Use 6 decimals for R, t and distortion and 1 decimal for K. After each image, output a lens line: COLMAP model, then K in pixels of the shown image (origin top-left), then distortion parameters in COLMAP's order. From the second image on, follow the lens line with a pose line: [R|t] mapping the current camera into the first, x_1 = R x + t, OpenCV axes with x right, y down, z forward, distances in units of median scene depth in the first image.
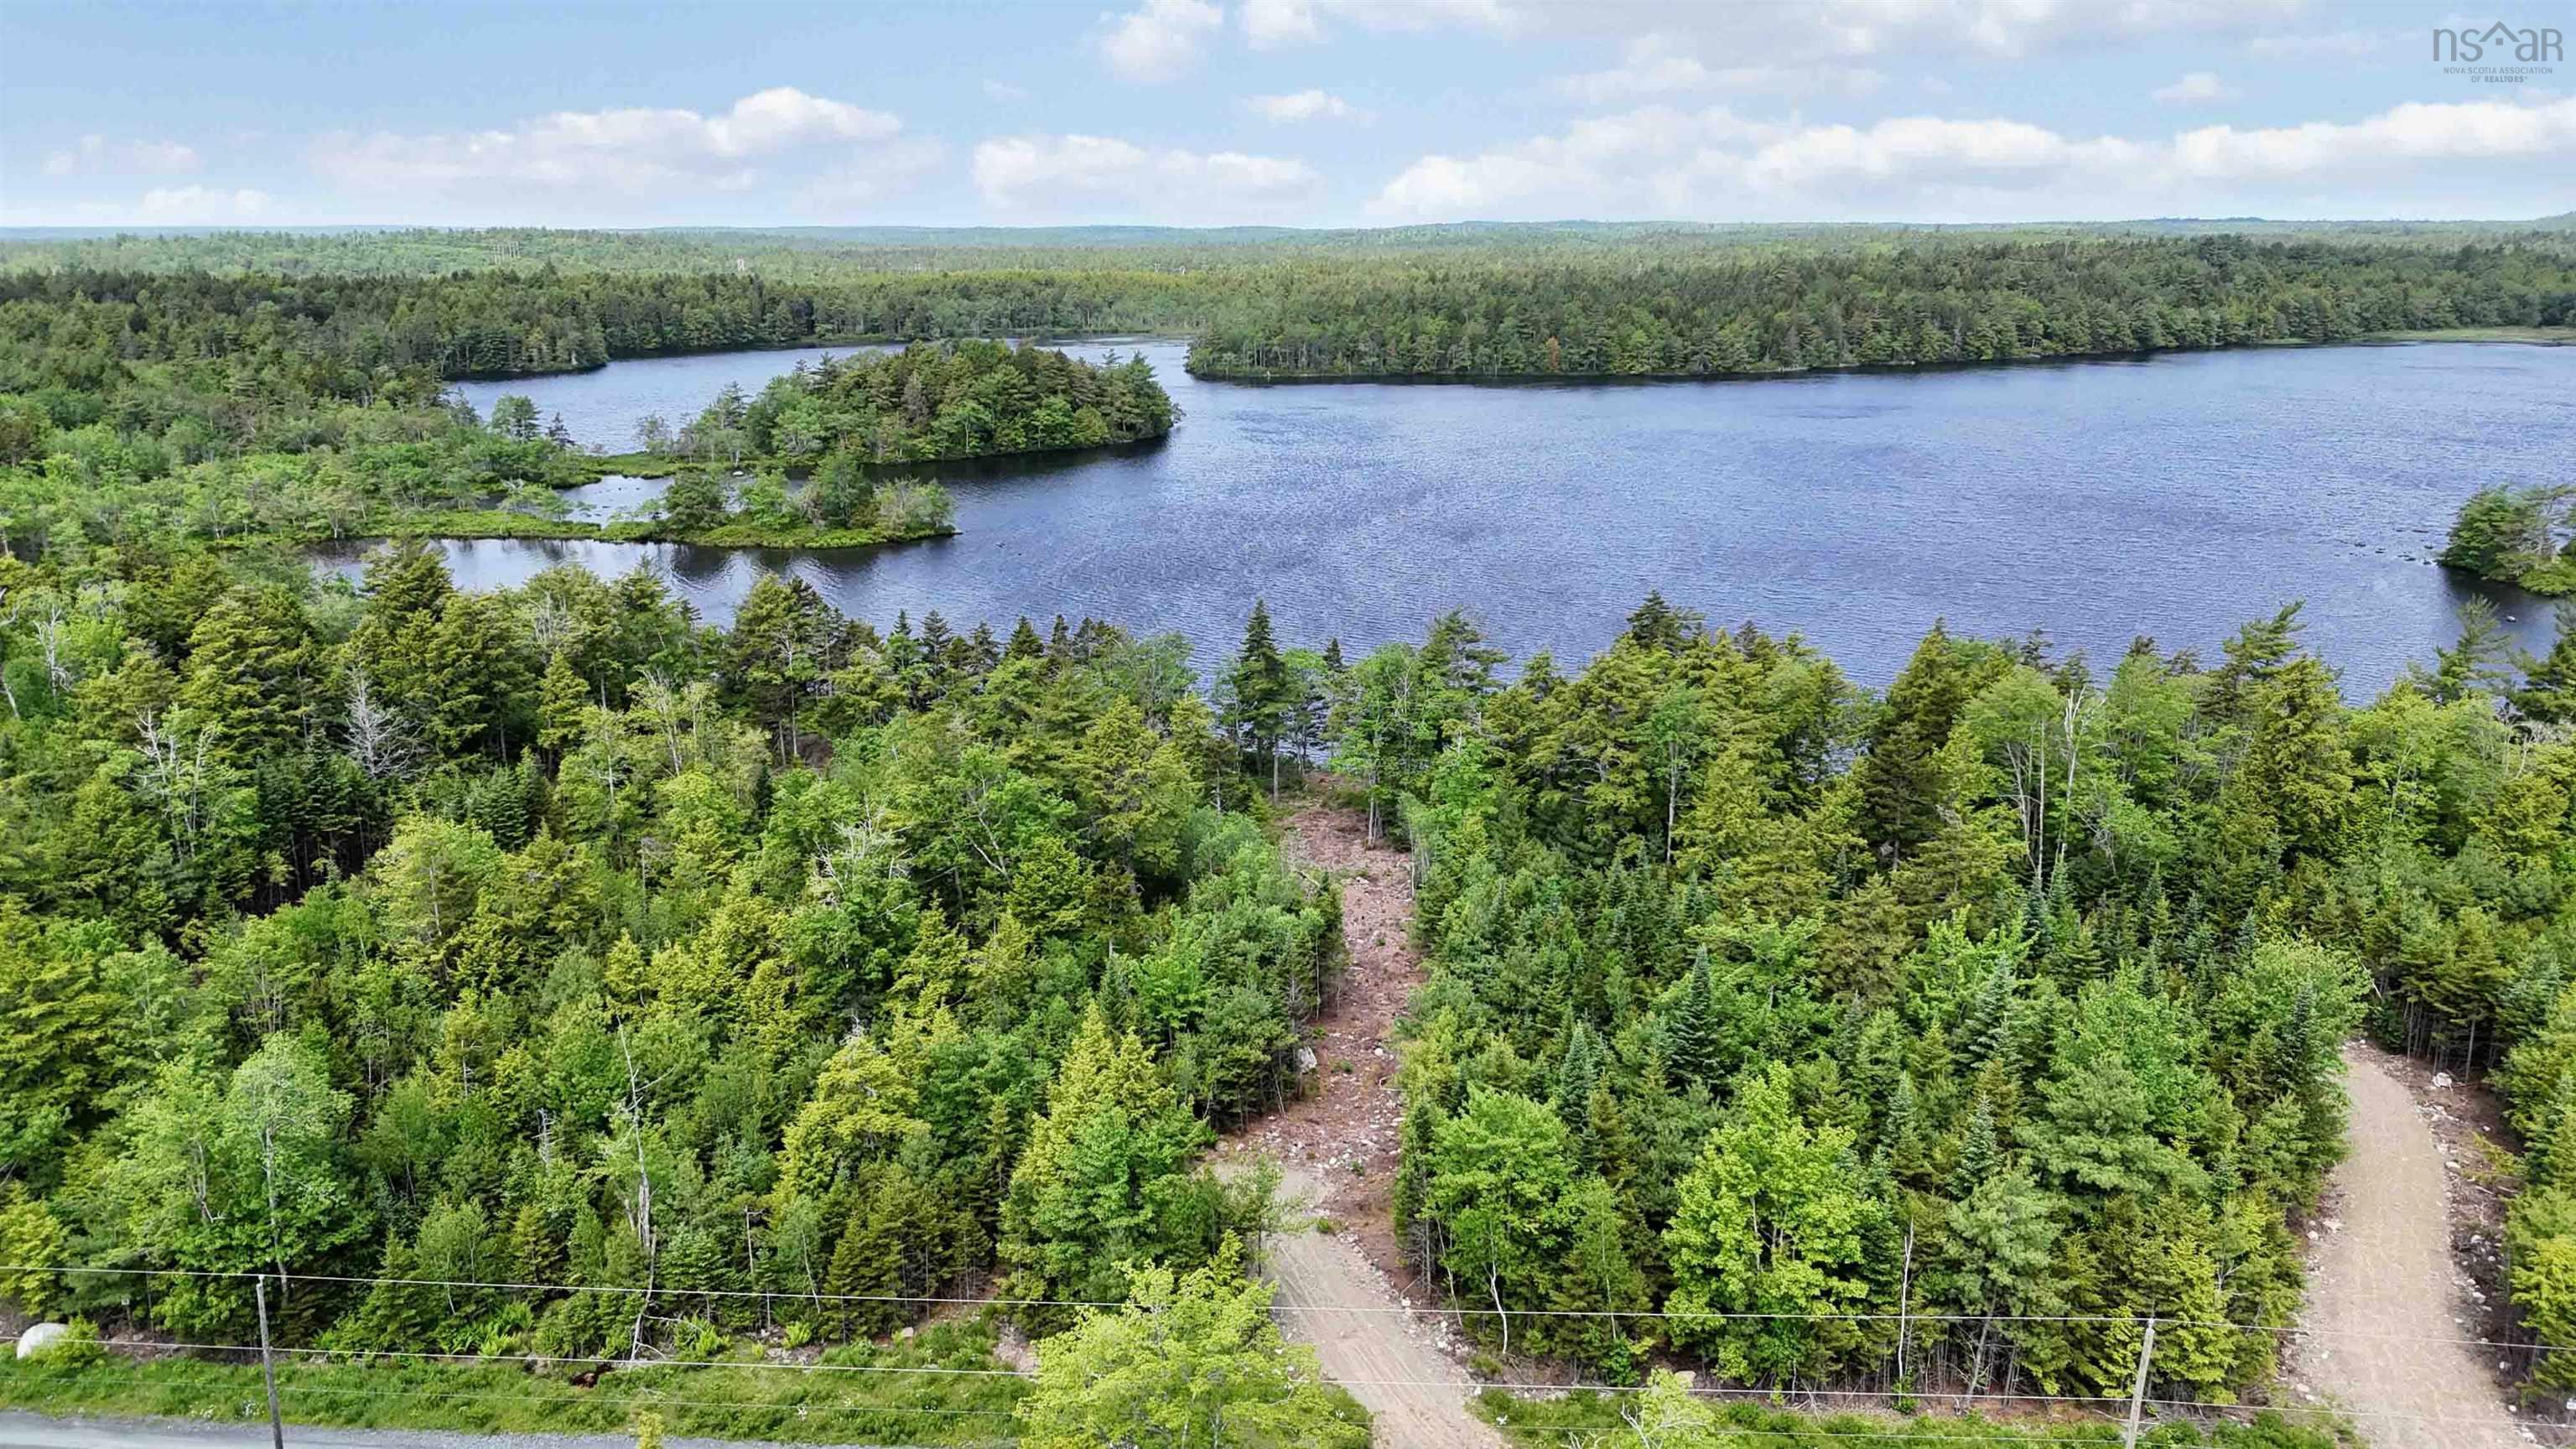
lens RADIAL K [[1893.6, 0, 1288.0], [0, 1893.6, 724.5], [0, 0, 1]] dist [0.062703, -0.052410]
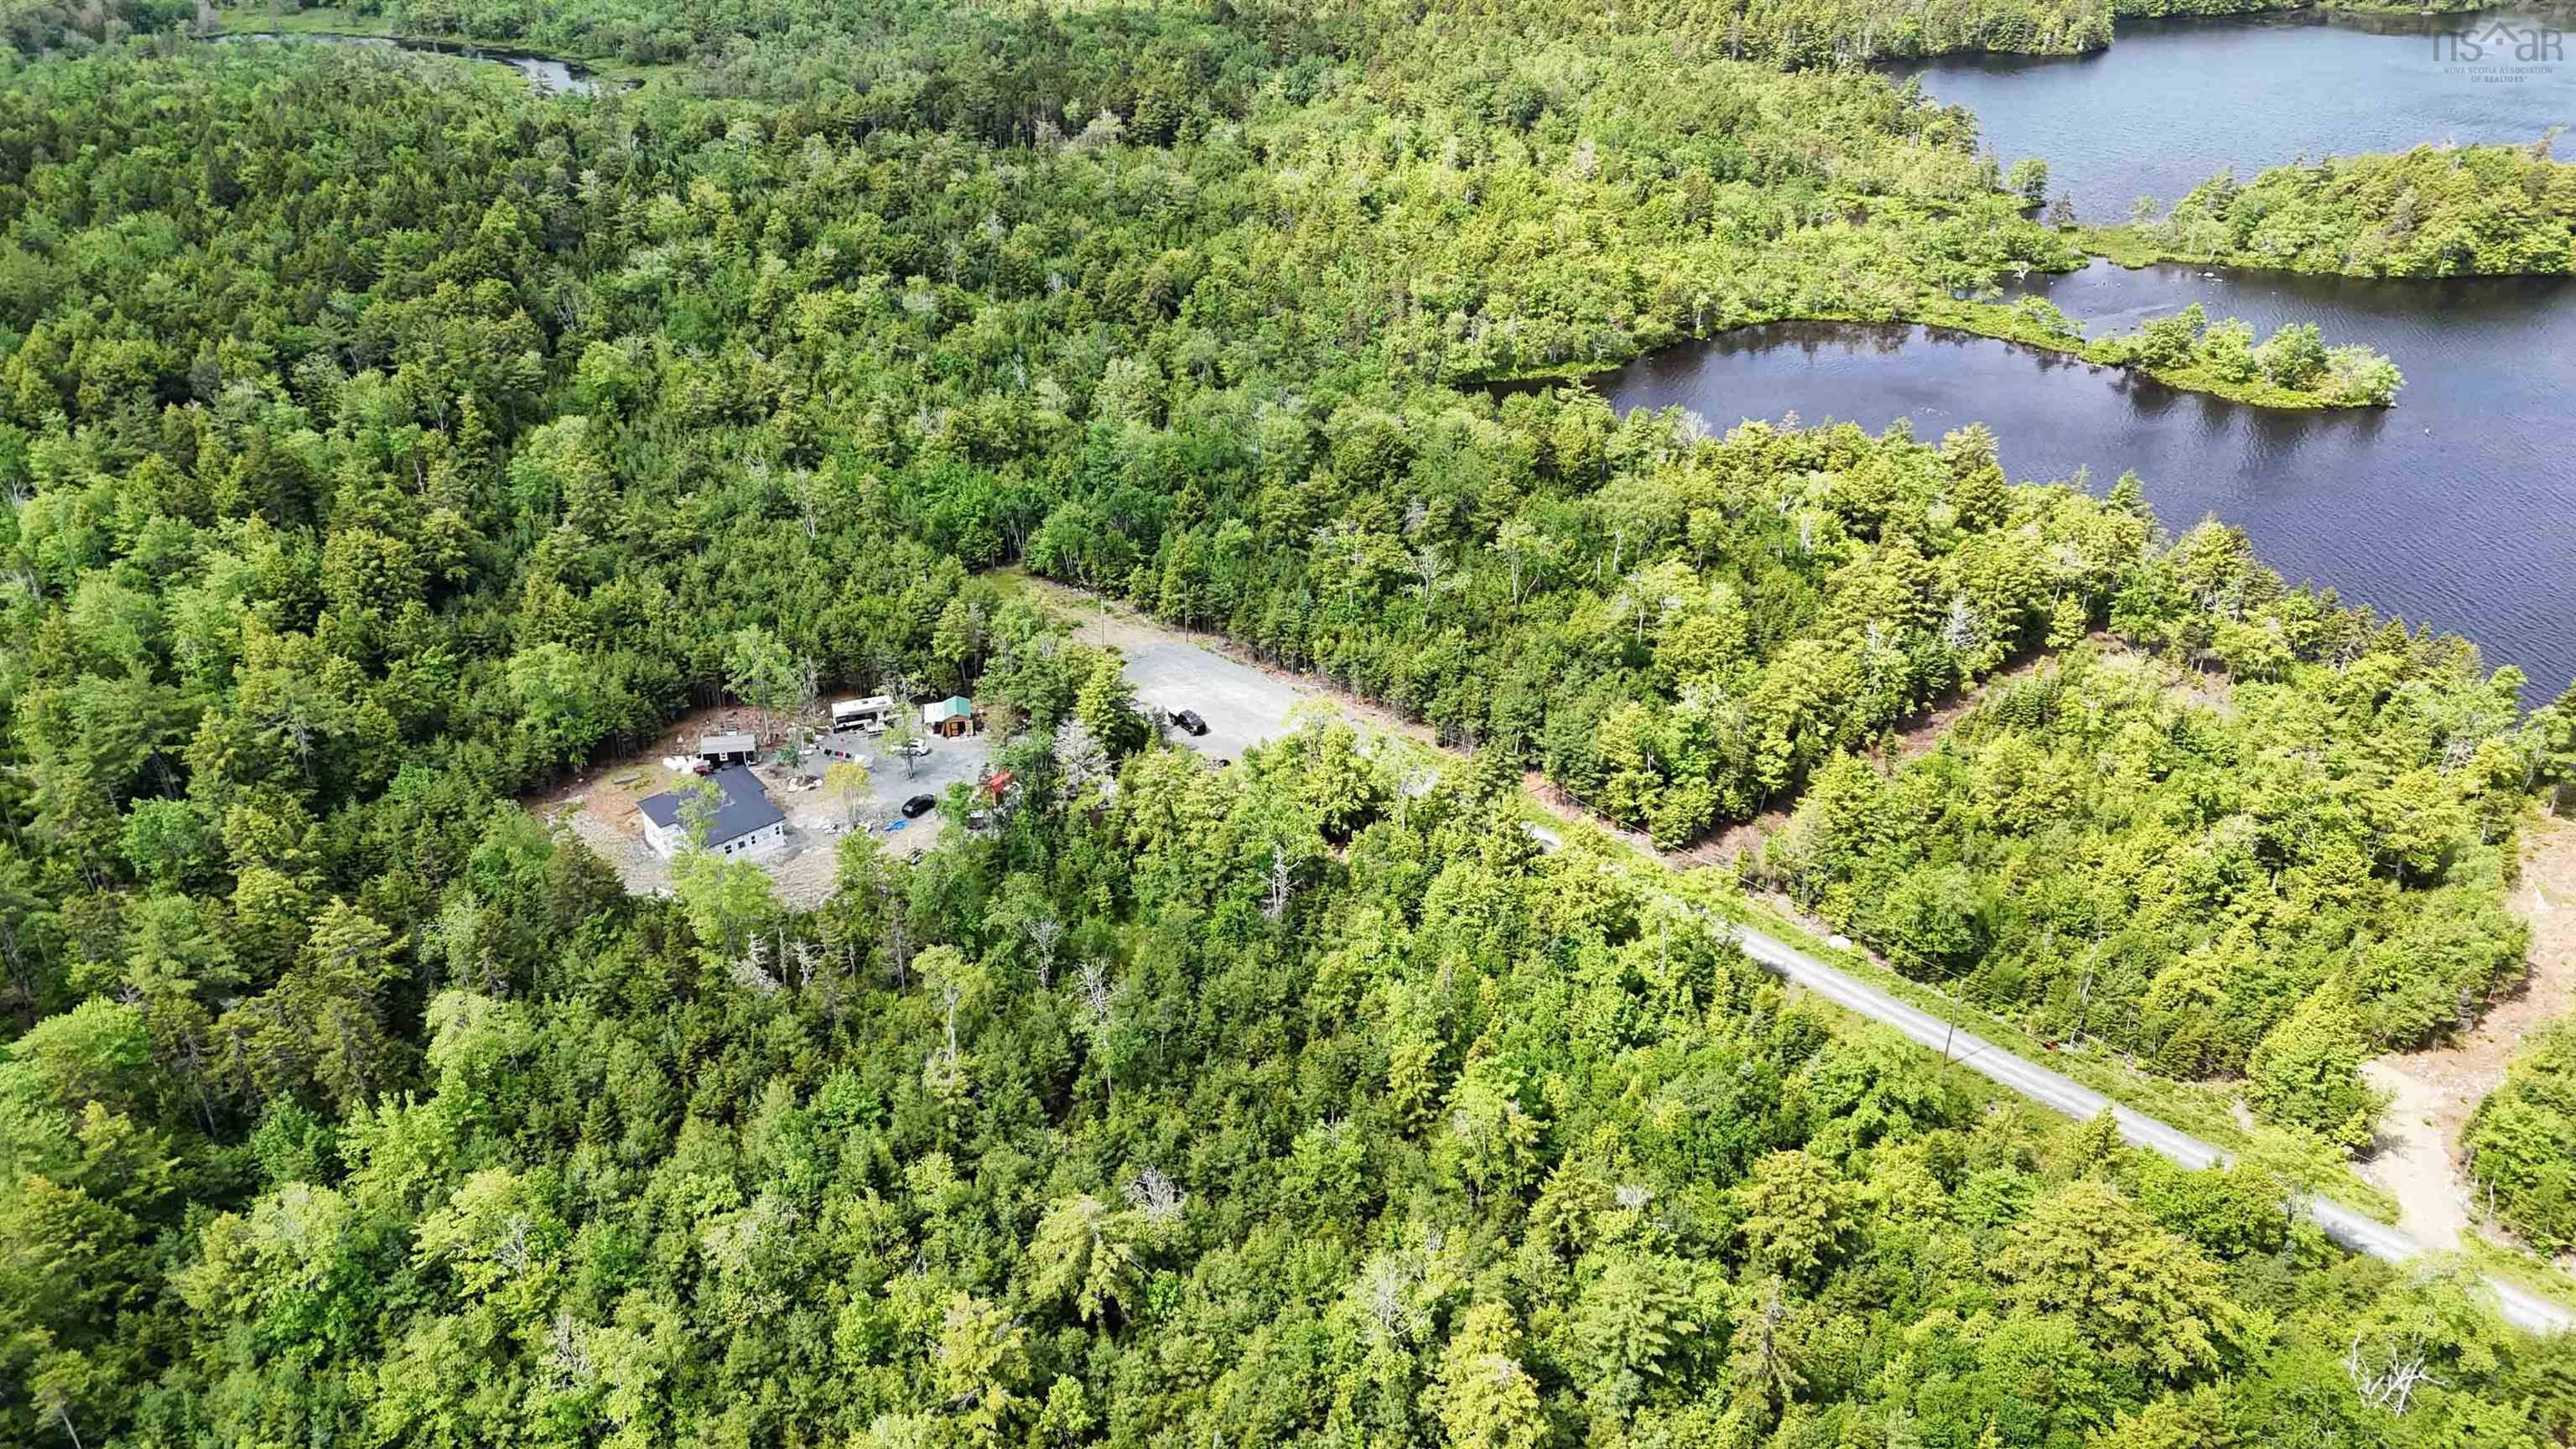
lens RADIAL K [[1881.6, 0, 1288.0], [0, 1881.6, 724.5], [0, 0, 1]] dist [0.068653, -0.061415]
pose [[0.763376, 0.311128, -0.566089, 0.089256], [-0.168758, 0.941983, 0.290152, -0.387798], [0.623520, -0.125963, 0.771593, -0.942015]]
